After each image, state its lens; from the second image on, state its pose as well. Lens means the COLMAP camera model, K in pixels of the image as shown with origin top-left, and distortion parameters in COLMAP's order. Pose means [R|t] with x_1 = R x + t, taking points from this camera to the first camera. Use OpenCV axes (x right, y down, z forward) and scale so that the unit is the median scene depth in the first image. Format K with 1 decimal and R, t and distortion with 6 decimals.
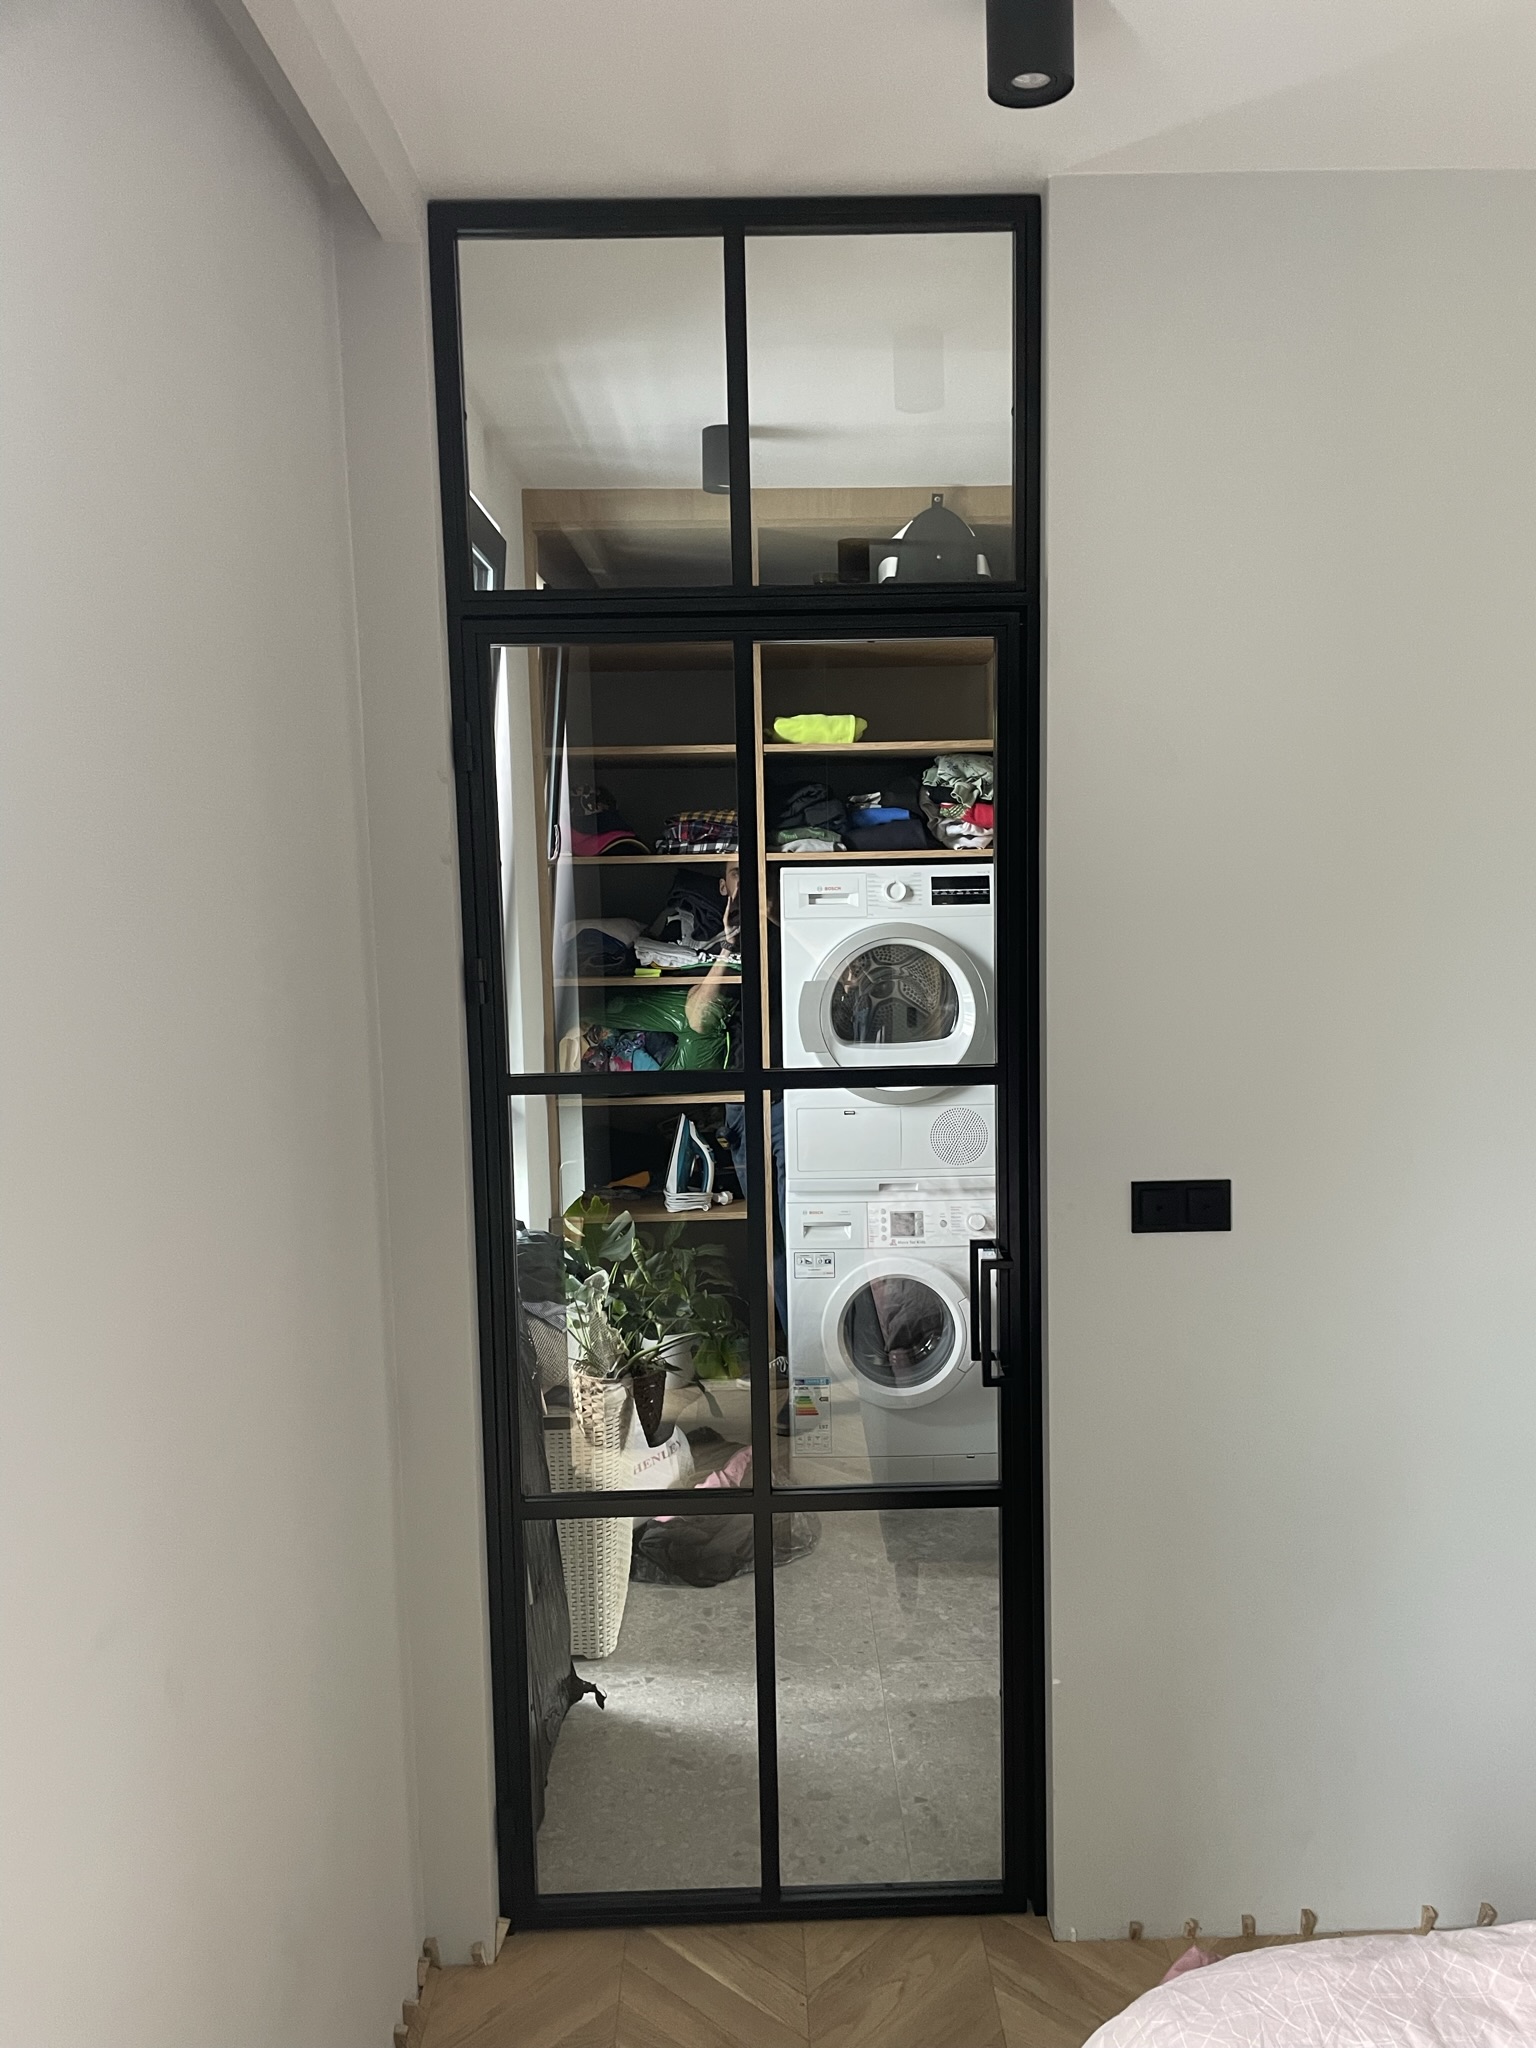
lens RADIAL K [[1559.1, 0, 797.7], [0, 1559.1, 1016.9], [0, 0, 1]] dist [0.062530, -0.084989]
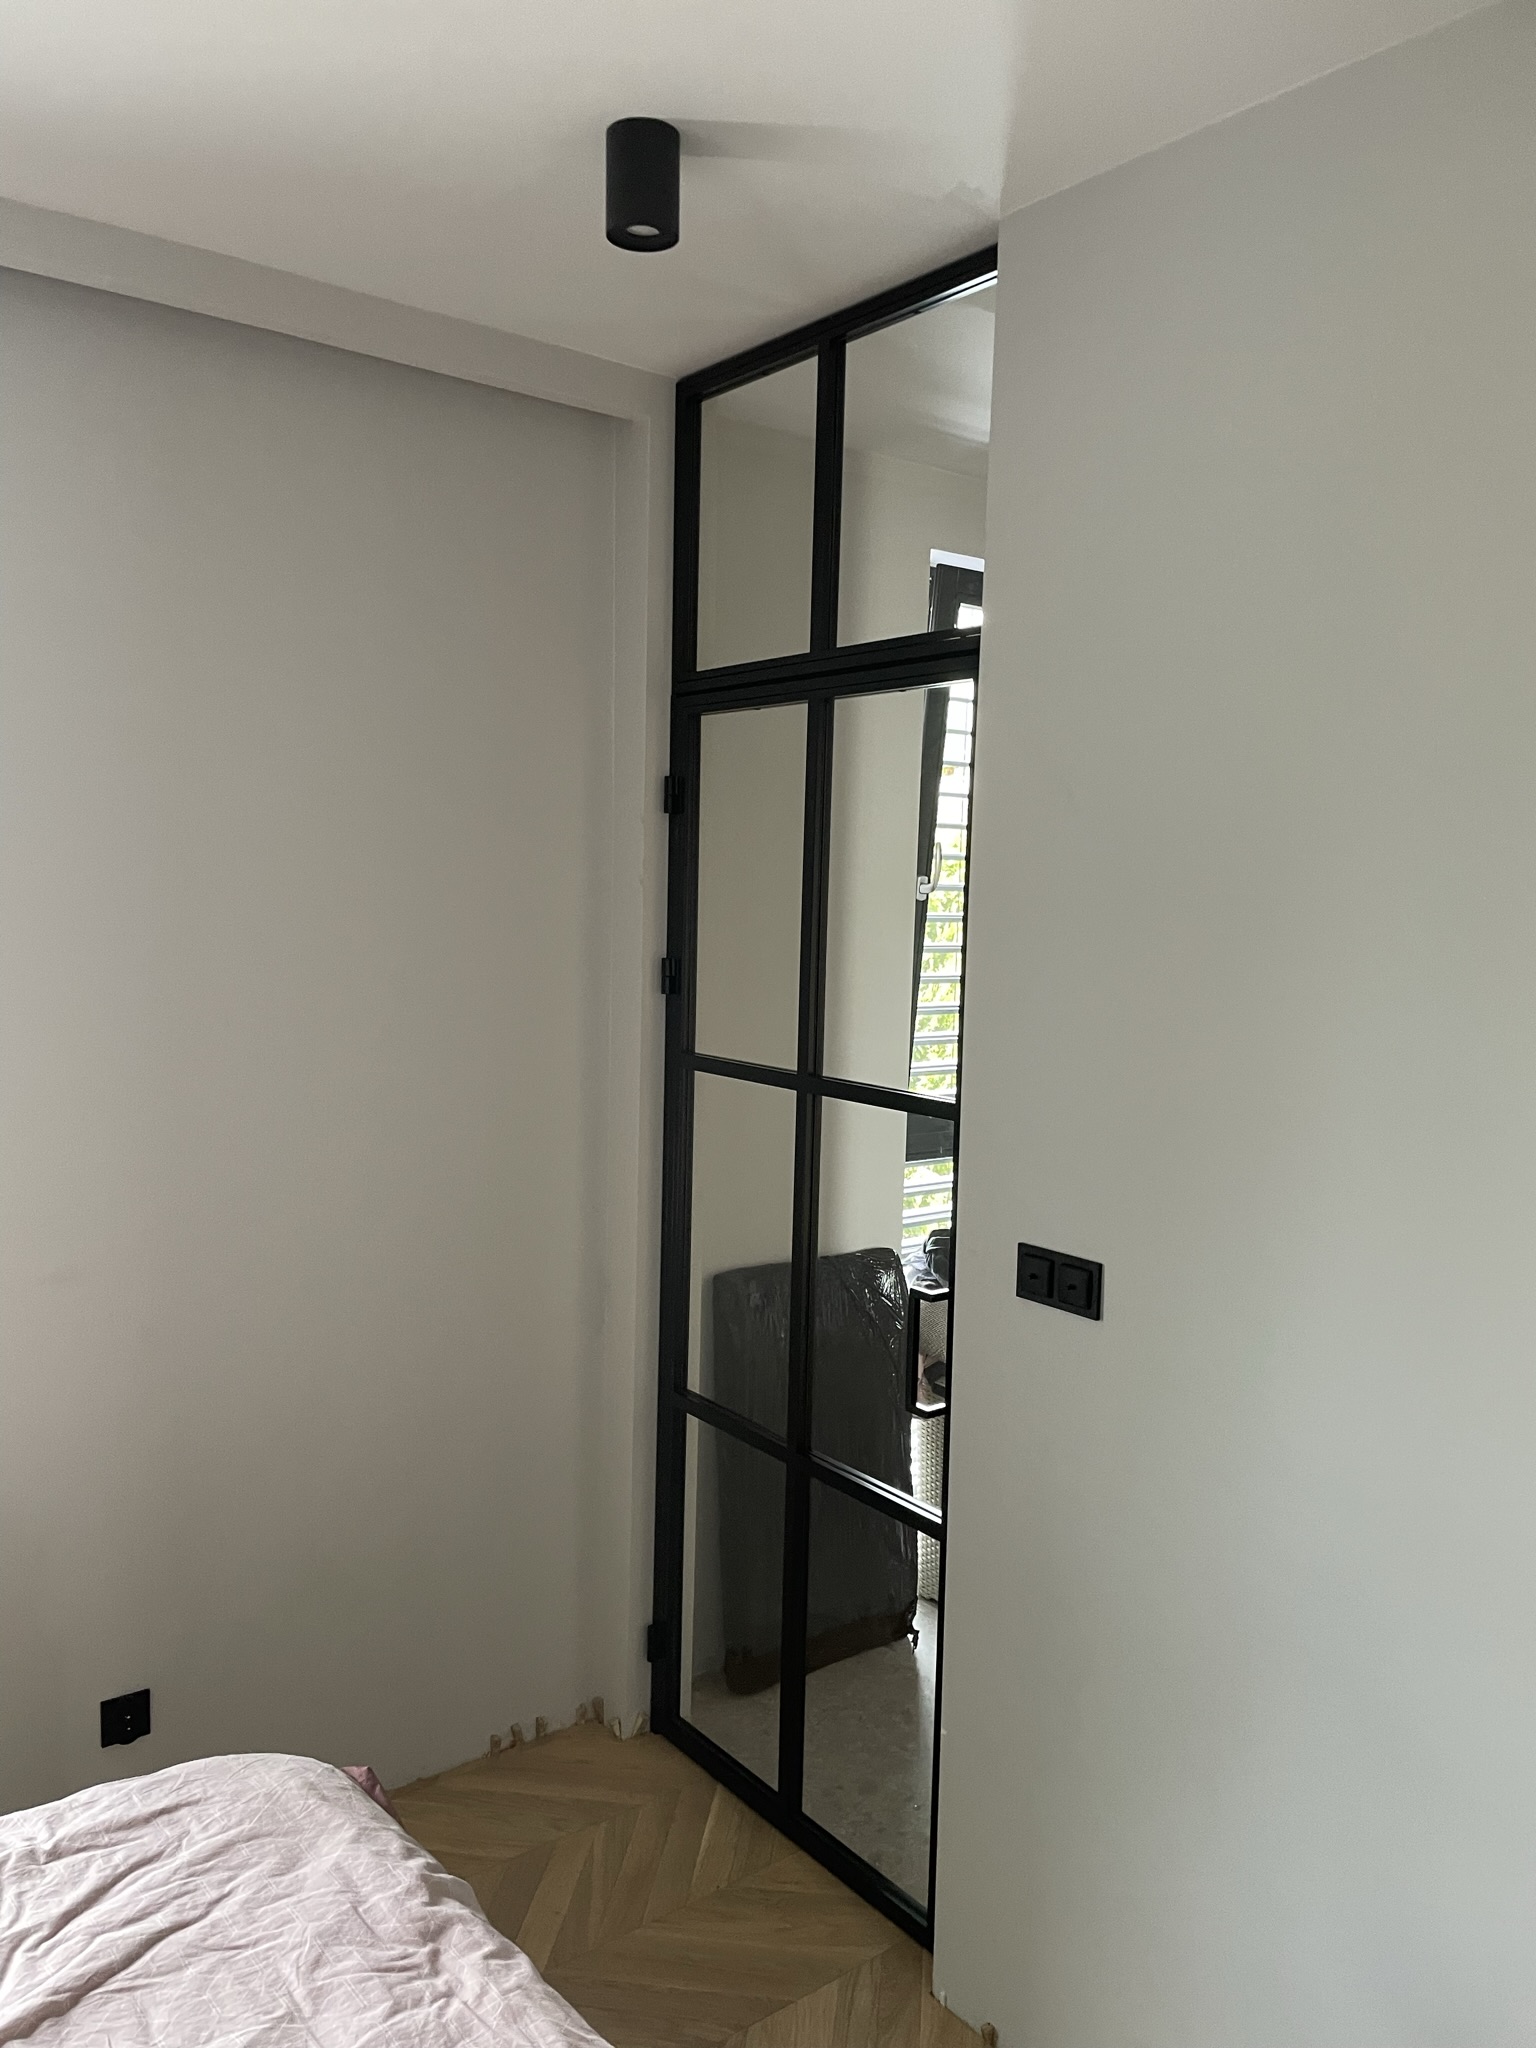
lens RADIAL K [[1556.1, 0, 768.0], [0, 1556.1, 1024.0], [0, 0, 1]] dist [0.075136, -0.094328]
pose [[0.587027, 0.105588, -0.802652, 0.646648], [-0.114161, 0.992347, 0.047049, -0.039990], [0.801478, 0.064013, 0.594589, 0.224838]]
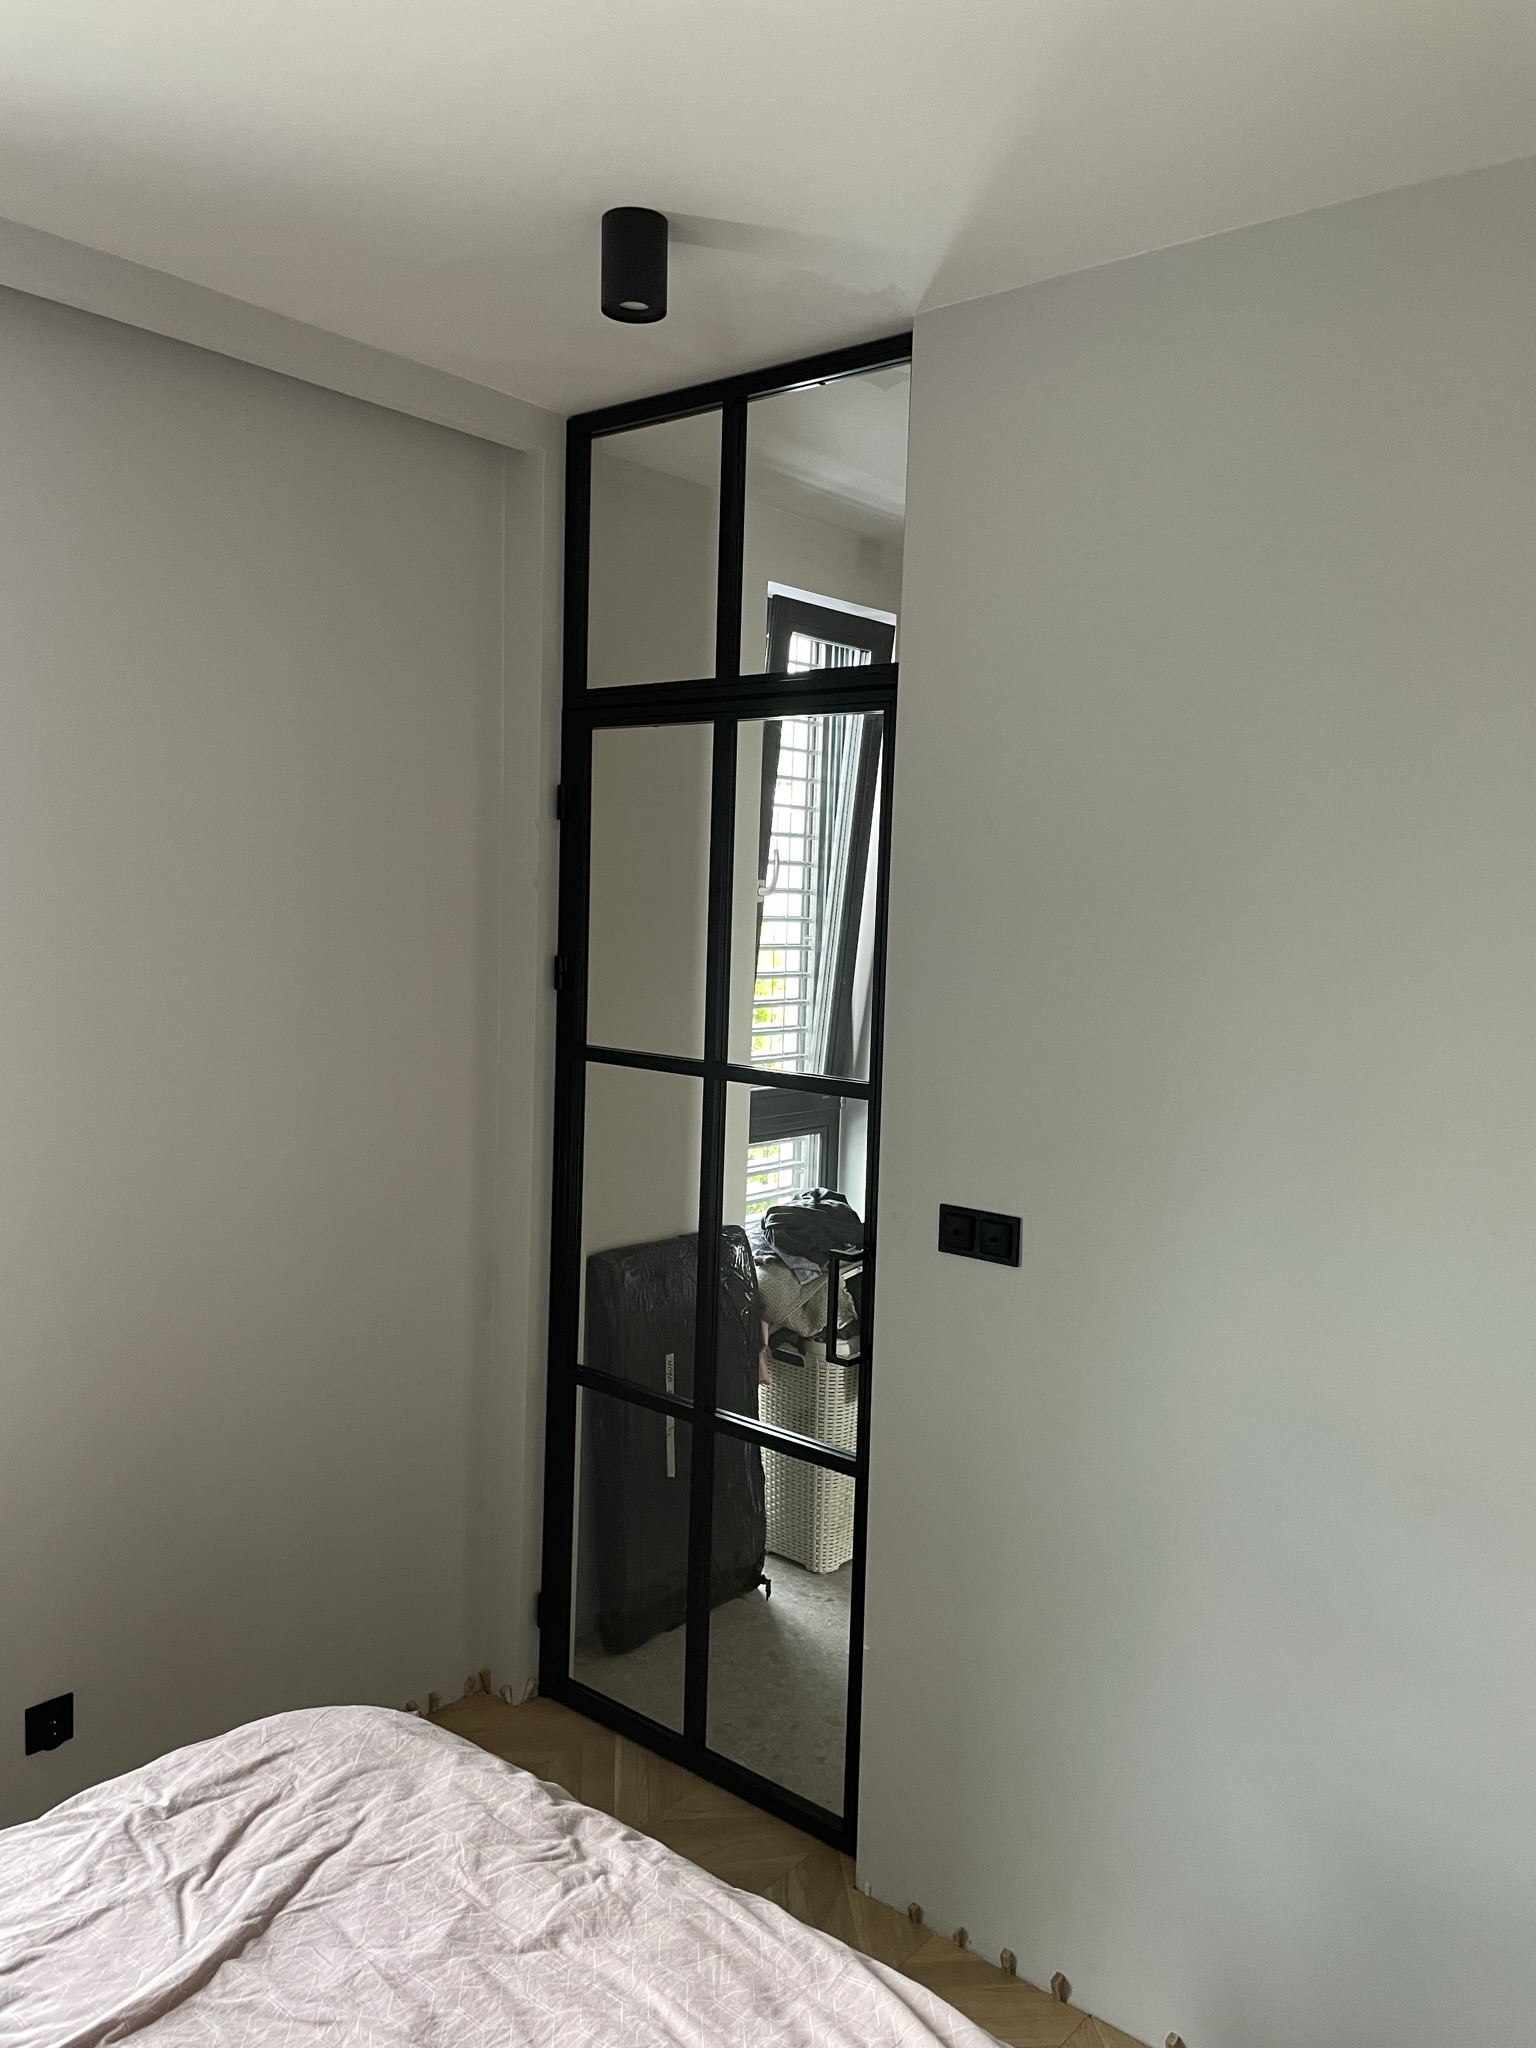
lens RADIAL K [[1554.1, 0, 777.2], [0, 1554.1, 994.5], [0, 0, 1]] dist [0.091207, -0.110312]
pose [[0.749257, 0.086323, -0.656630, 0.614323], [-0.109498, 0.993970, 0.005726, -0.024774], [0.653165, 0.067609, 0.754191, 0.071357]]
